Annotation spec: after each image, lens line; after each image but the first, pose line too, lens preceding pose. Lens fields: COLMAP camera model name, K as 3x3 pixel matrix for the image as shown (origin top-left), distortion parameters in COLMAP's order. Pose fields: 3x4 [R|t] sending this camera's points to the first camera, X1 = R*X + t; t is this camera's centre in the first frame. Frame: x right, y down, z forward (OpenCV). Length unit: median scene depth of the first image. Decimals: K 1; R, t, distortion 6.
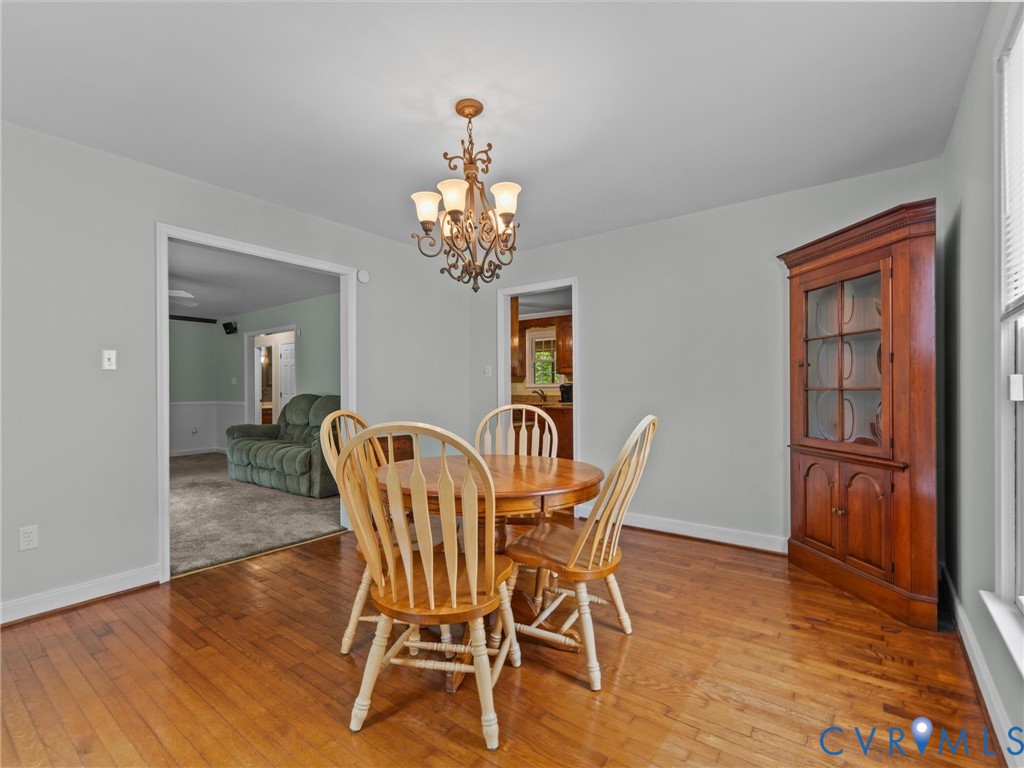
lens RADIAL K [[472.2, 0, 508.1], [0, 472.2, 384.5], [0, 0, 1]] dist [-0.001007, 0.000023]
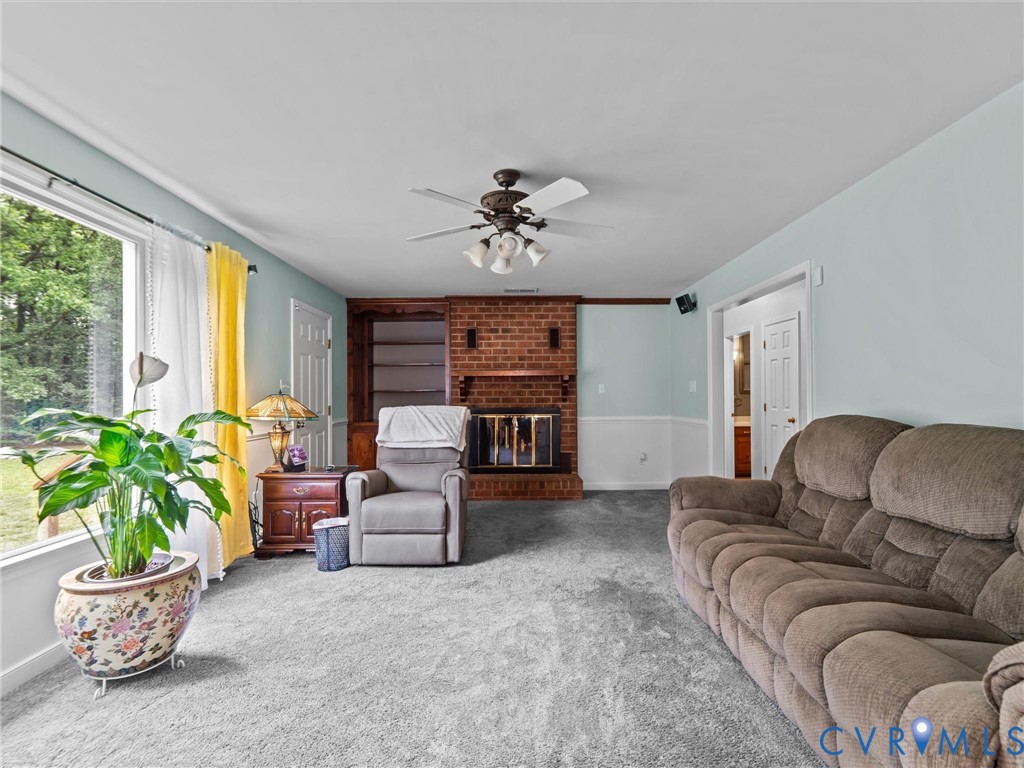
lens RADIAL K [[472.2, 0, 511.3], [0, 472.2, 388.8], [0, 0, 1]] dist [-0.001007, 0.000023]
pose [[0.608503, -0.007762, -0.793514, -0.213195], [0.003577, 0.999969, -0.007039, -0.000253], [0.793544, 0.001445, 0.608511, 0.397503]]
